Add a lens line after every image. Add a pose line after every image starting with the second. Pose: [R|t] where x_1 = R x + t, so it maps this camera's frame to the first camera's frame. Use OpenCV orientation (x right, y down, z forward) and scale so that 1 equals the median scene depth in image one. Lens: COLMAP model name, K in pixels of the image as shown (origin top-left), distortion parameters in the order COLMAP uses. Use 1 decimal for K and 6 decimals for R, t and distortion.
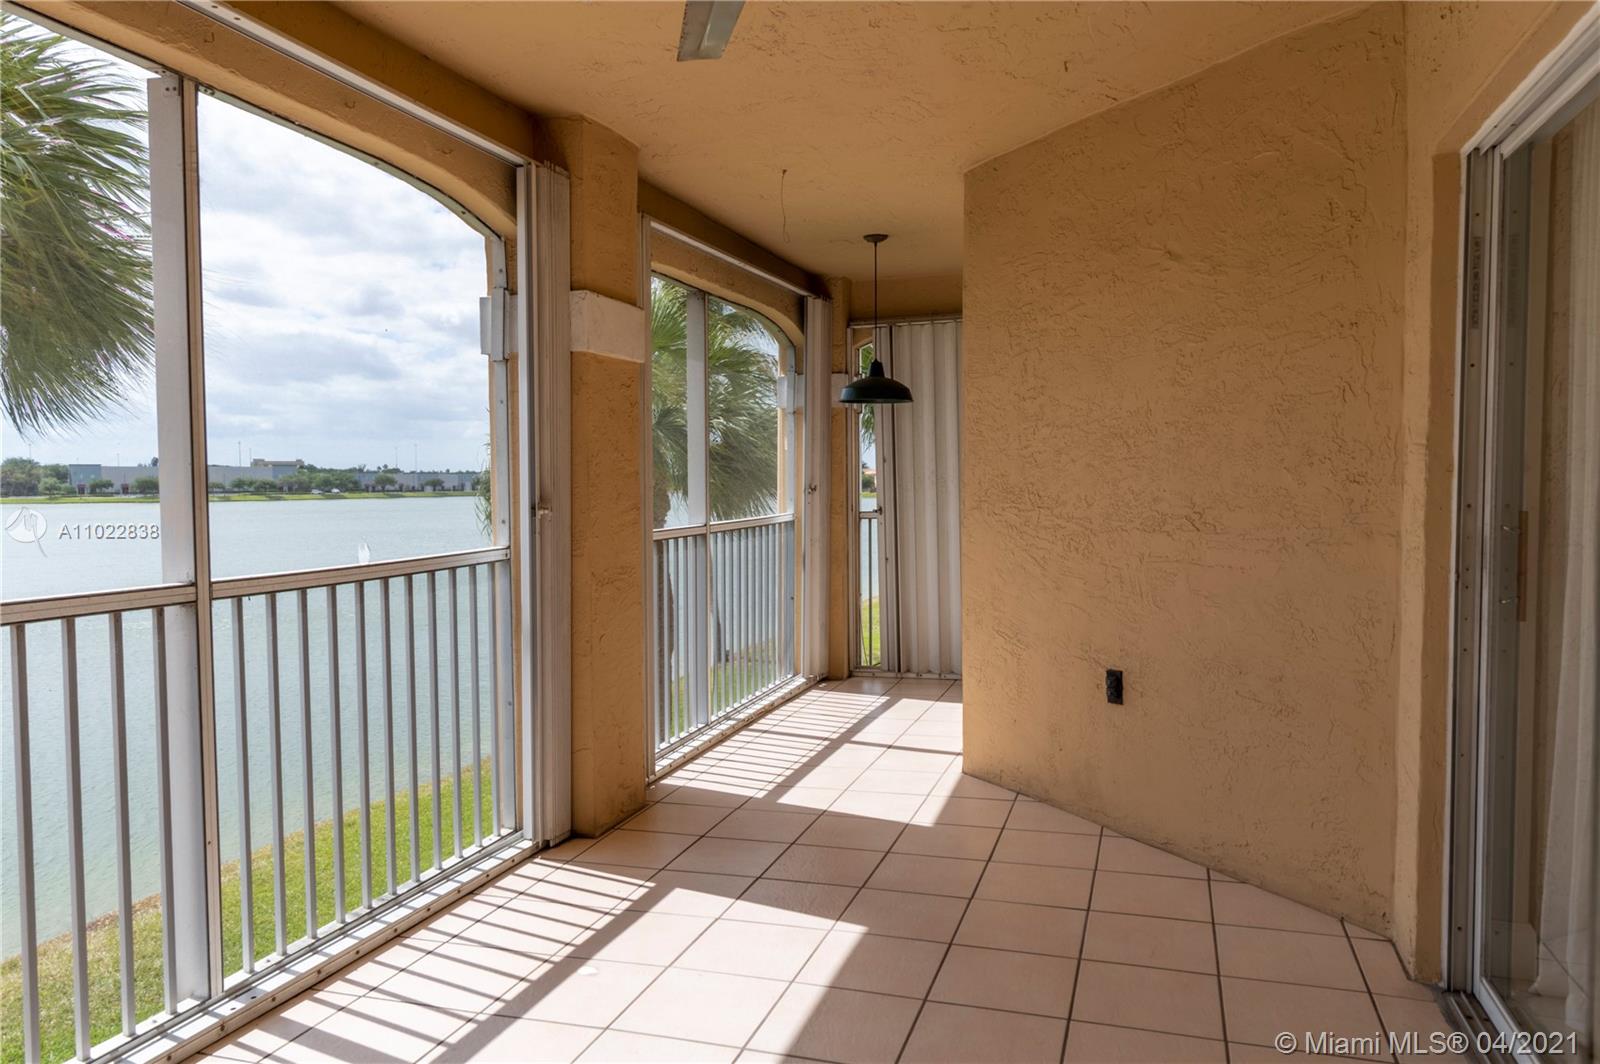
lens RADIAL K [[1135.8, 0, 798.7], [0, 1135.8, 540.2], [0, 0, 1]] dist [0.015493, 0.001475]
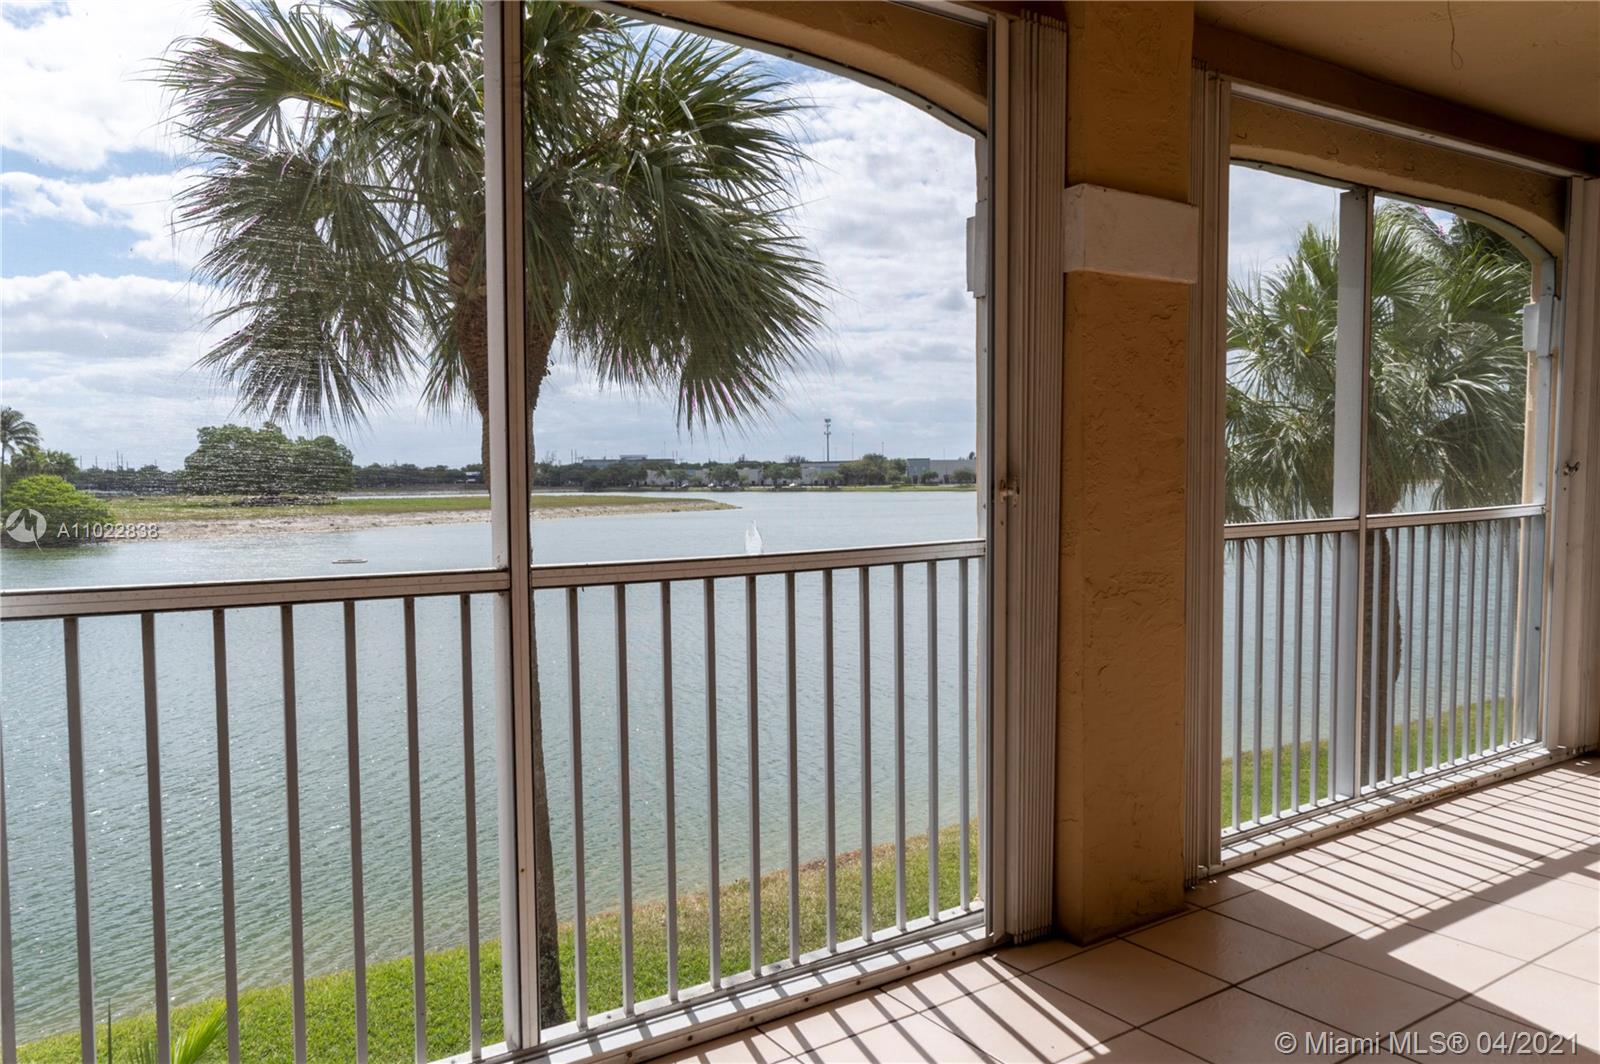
lens RADIAL K [[1119.8, 0, 801.8], [0, 1119.8, 538.6], [0, 0, 1]] dist [0.007872, 0.001545]
pose [[0.780222, 0.032754, -0.624645, 0.118594], [-0.028003, 0.999456, 0.017430, -0.004041], [0.624876, 0.003892, 0.780715, 0.330965]]
